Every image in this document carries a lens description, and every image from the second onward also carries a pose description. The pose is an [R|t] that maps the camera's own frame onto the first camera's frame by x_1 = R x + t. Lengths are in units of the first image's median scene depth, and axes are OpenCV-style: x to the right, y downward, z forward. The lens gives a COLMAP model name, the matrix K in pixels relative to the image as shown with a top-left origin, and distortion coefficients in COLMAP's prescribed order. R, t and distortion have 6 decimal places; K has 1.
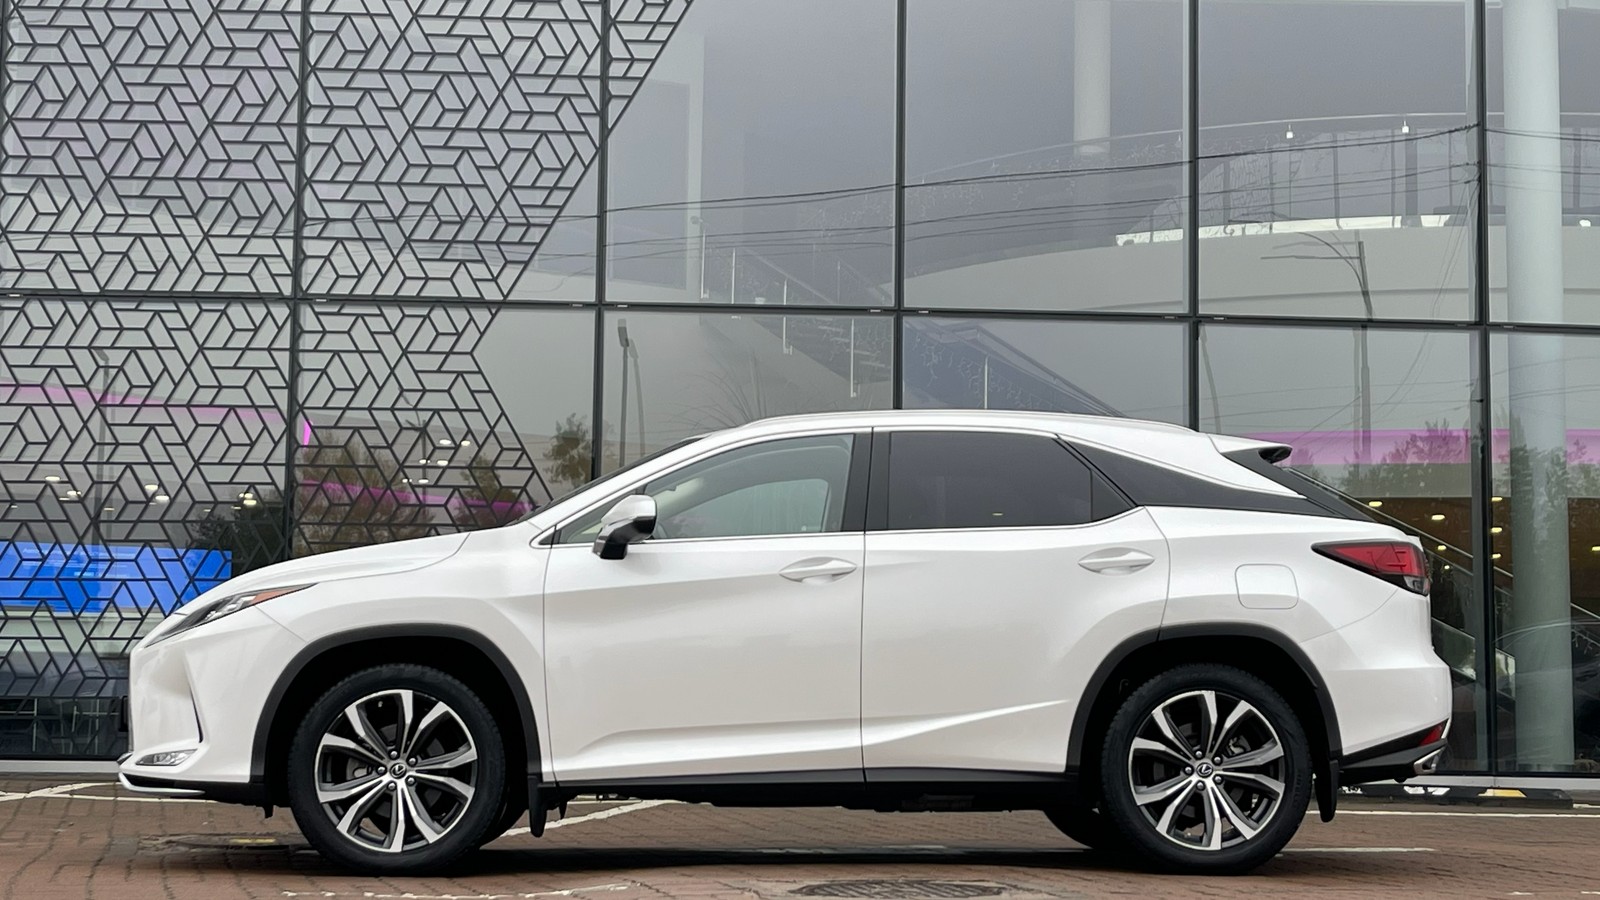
lens RADIAL K [[2517.3, 0, 795.3], [0, 2517.3, 448.7], [0, 0, 1]] dist [0.031716, 0.000000]
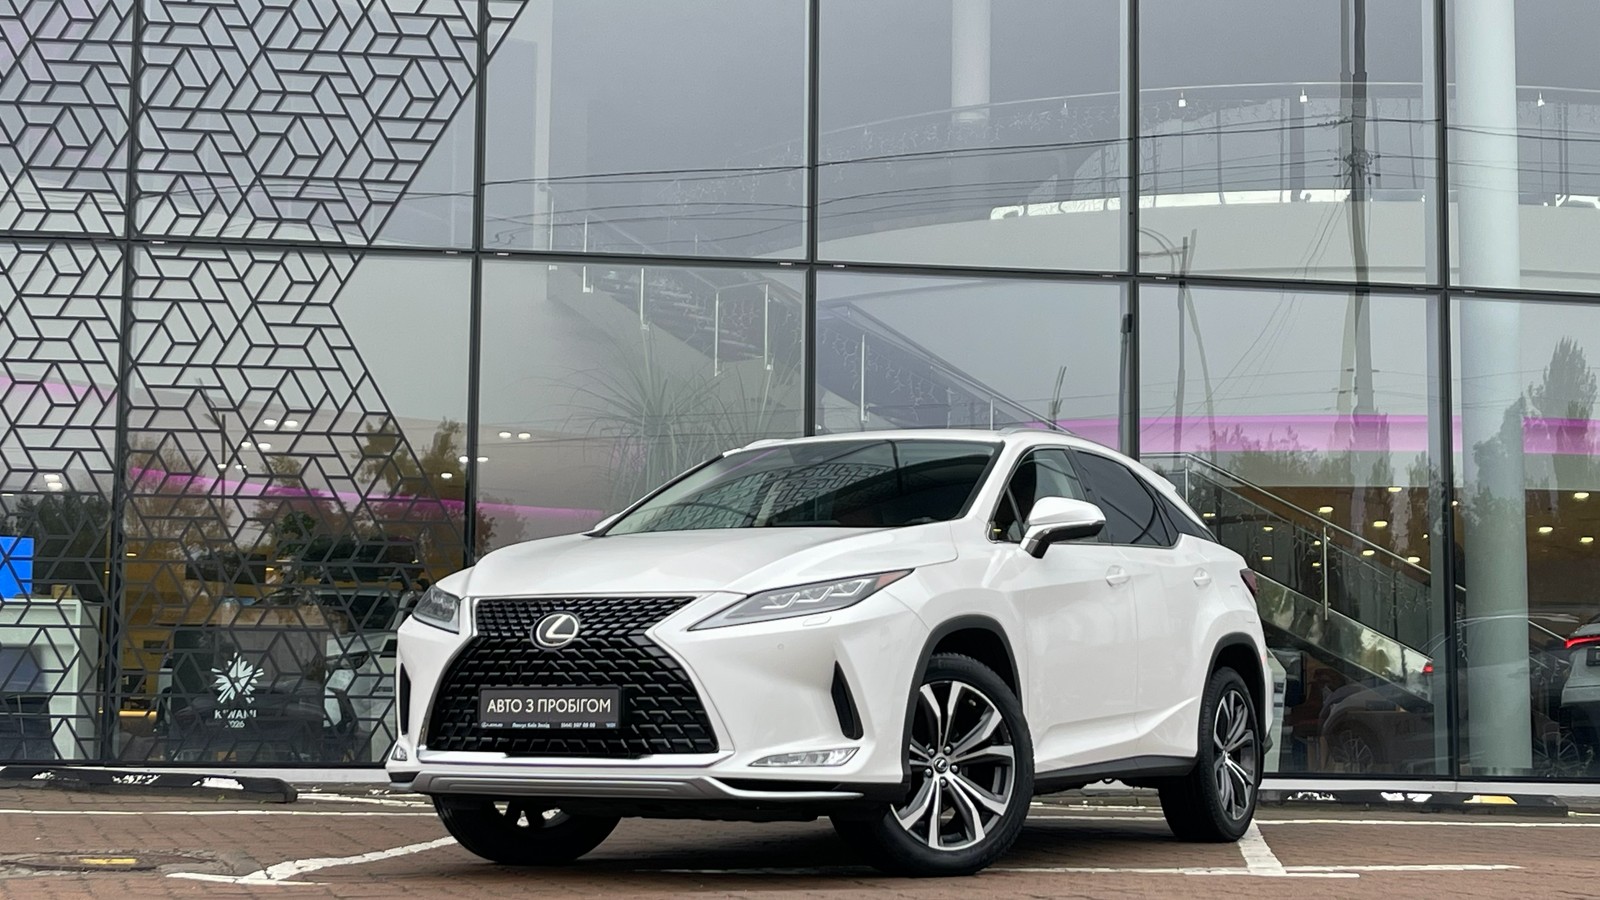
lens RADIAL K [[2517.3, 0, 771.6], [0, 2517.3, 456.5], [0, 0, 1]] dist [0.031716, 0.000000]
pose [[0.997310, 0.008468, 0.072808, -0.037769], [-0.008481, 0.999964, -0.000121, 0.014107], [-0.072807, -0.000497, 0.997346, 0.104406]]
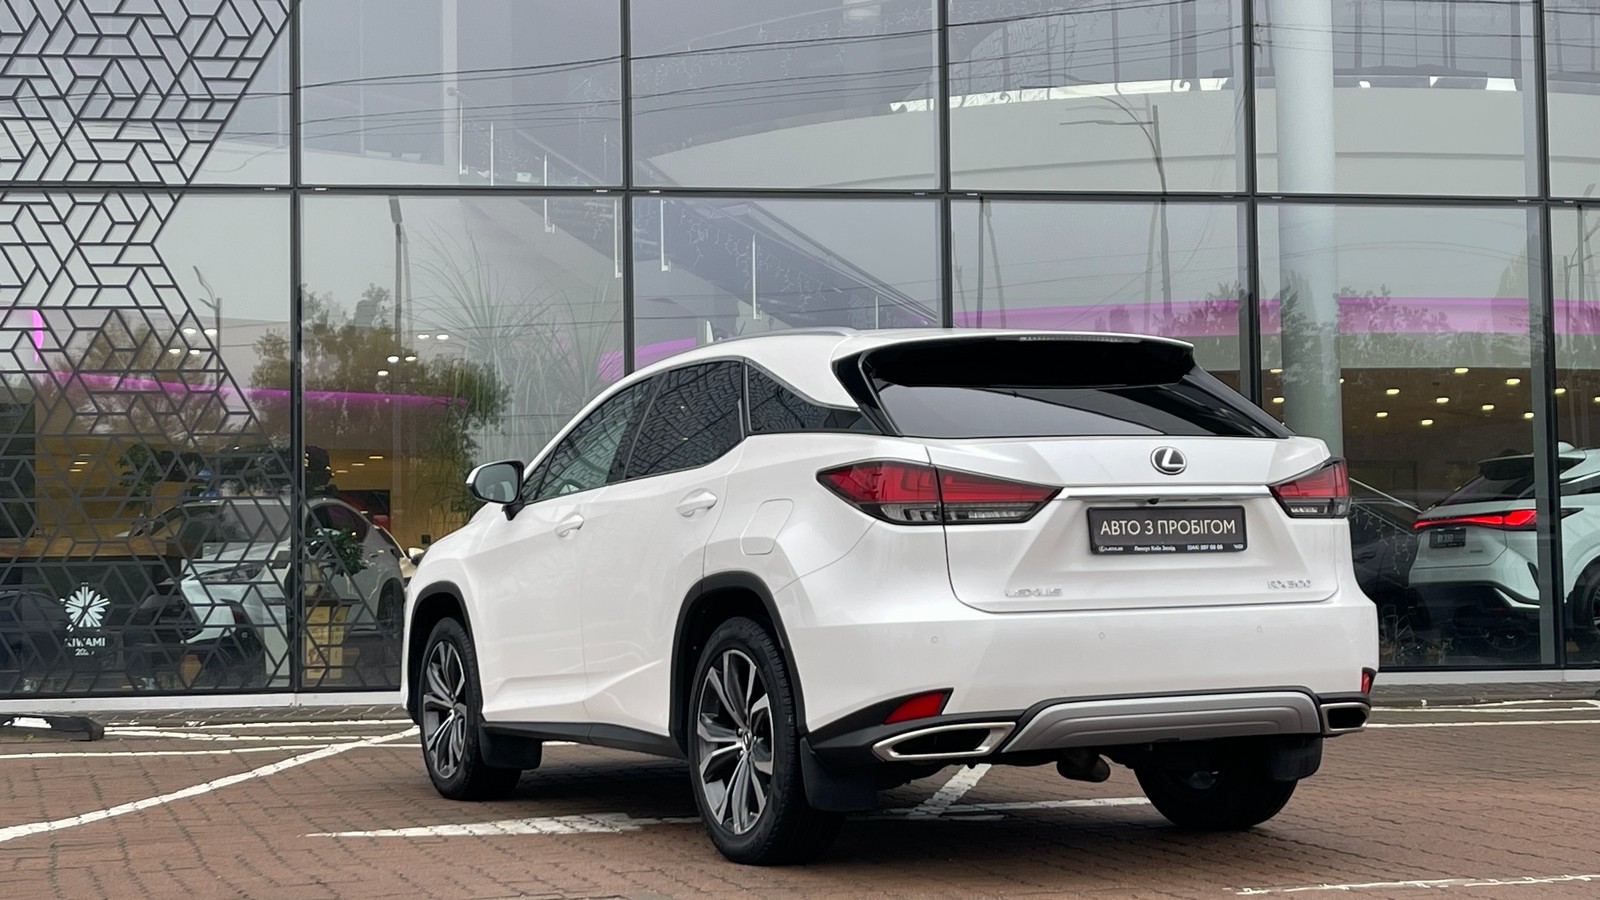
lens RADIAL K [[2460.9, 0, 806.9], [0, 2460.9, 461.4], [0, 0, 1]] dist [0.023663, 0.000000]
pose [[0.997051, -0.023118, 0.073183, 0.038910], [0.018726, 0.998014, 0.060150, -0.008767], [-0.074429, -0.058602, 0.995503, 0.095485]]
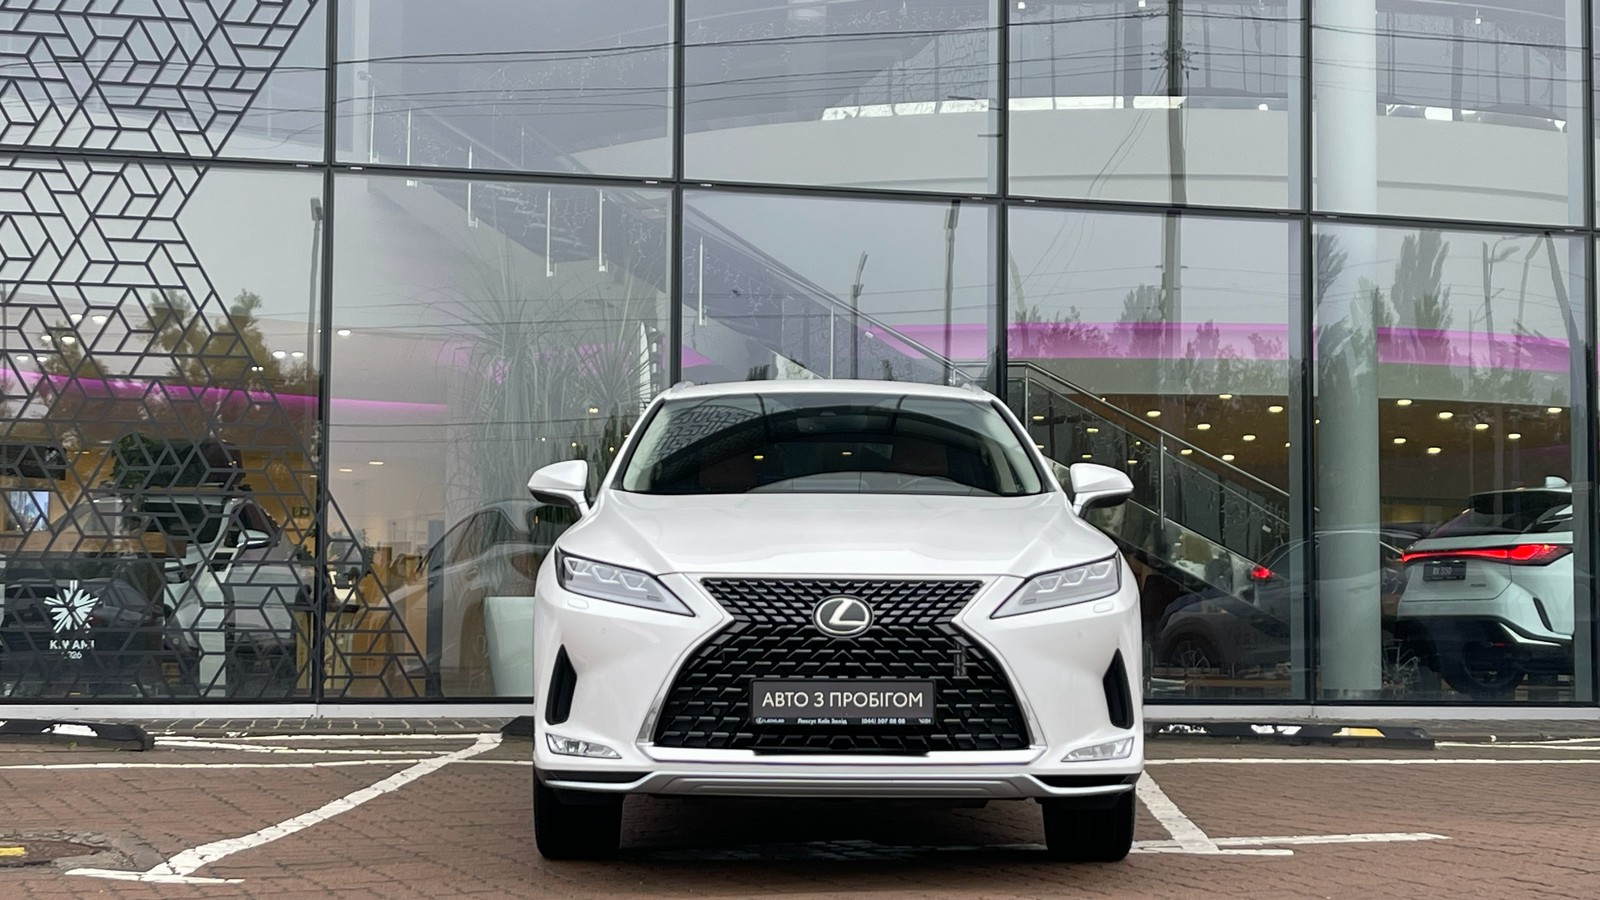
lens RADIAL K [[2517.3, 0, 790.7], [0, 2517.3, 451.2], [0, 0, 1]] dist [0.031716, 0.000000]
pose [[0.986056, 0.007920, 0.166227, -0.064223], [-0.016182, 0.998697, 0.048406, -0.004561], [-0.165627, -0.050421, 0.984899, 0.127761]]
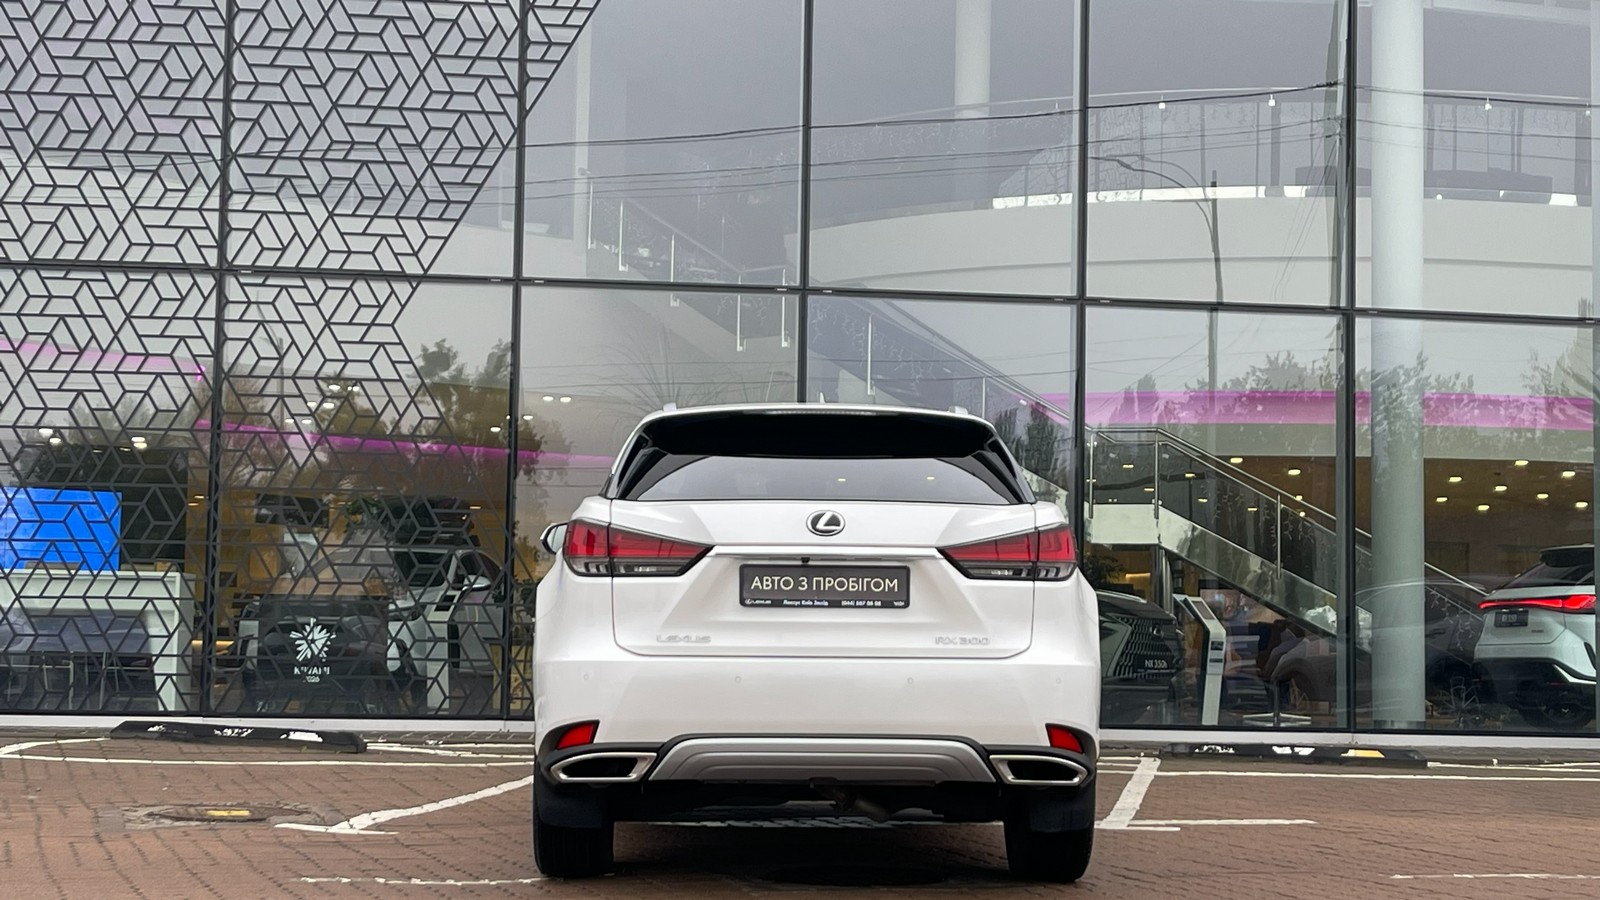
lens RADIAL K [[2517.3, 0, 803.6], [0, 2517.3, 448.6], [0, 0, 1]] dist [0.031716, 0.000000]
pose [[0.997861, 0.010455, 0.064534, -0.025746], [-0.012566, 0.999396, 0.032398, -0.022542], [-0.064156, -0.033140, 0.997389, -0.048623]]
